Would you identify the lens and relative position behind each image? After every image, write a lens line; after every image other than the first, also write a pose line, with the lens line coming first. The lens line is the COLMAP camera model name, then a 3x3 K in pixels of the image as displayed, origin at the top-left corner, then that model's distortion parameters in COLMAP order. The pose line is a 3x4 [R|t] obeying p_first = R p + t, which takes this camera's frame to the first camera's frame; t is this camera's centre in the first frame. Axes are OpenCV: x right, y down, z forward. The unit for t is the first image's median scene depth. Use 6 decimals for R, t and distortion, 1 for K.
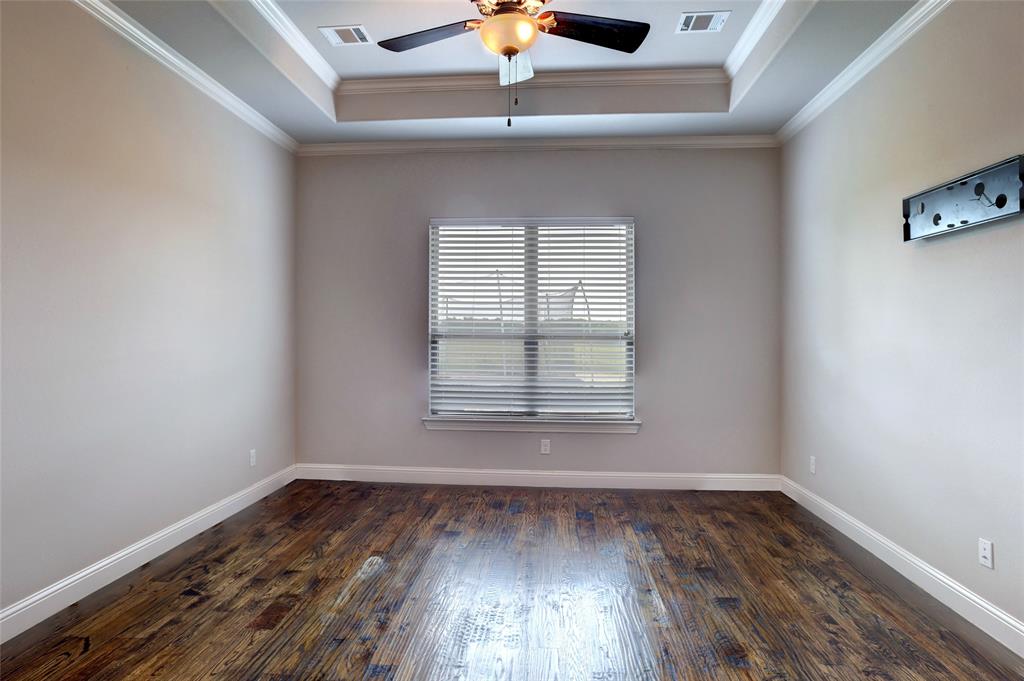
lens RADIAL K [[578.5, 0, 512.0], [0, 578.5, 340.5], [0, 0, 1]] dist [-0.042247, 0.000207]
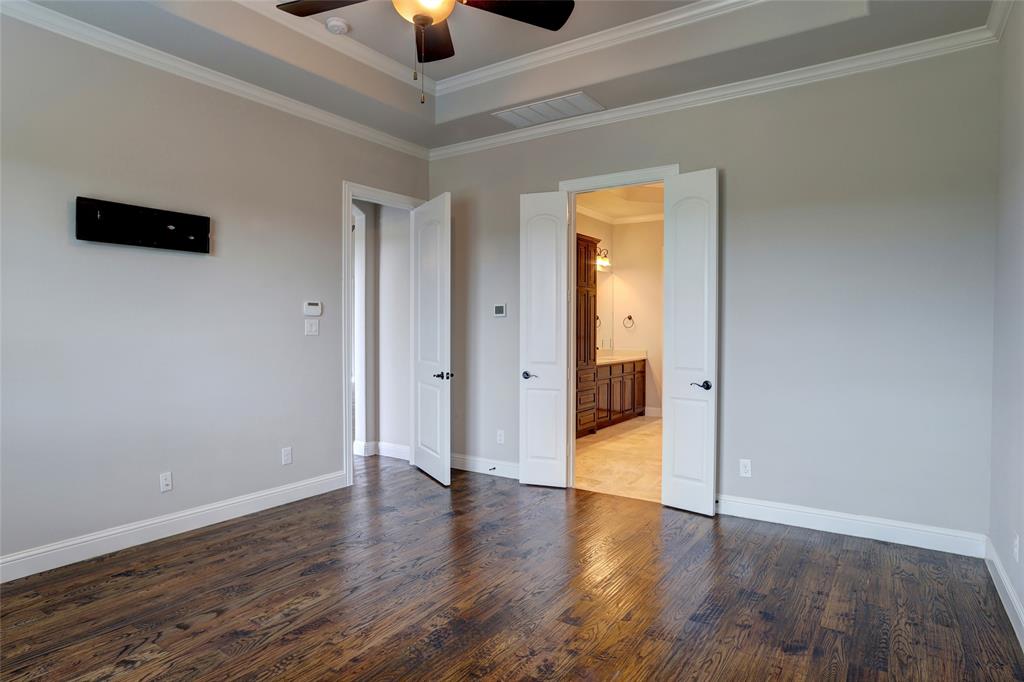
lens RADIAL K [[594.3, 0, 512.0], [0, 594.3, 341.0], [0, 0, 1]] dist [-0.073025, 0.000235]
pose [[-0.870793, -0.015401, 0.491408, -0.622186], [0.002458, 0.999360, 0.035676, -0.024108], [-0.491643, 0.032275, -0.870198, 1.838522]]
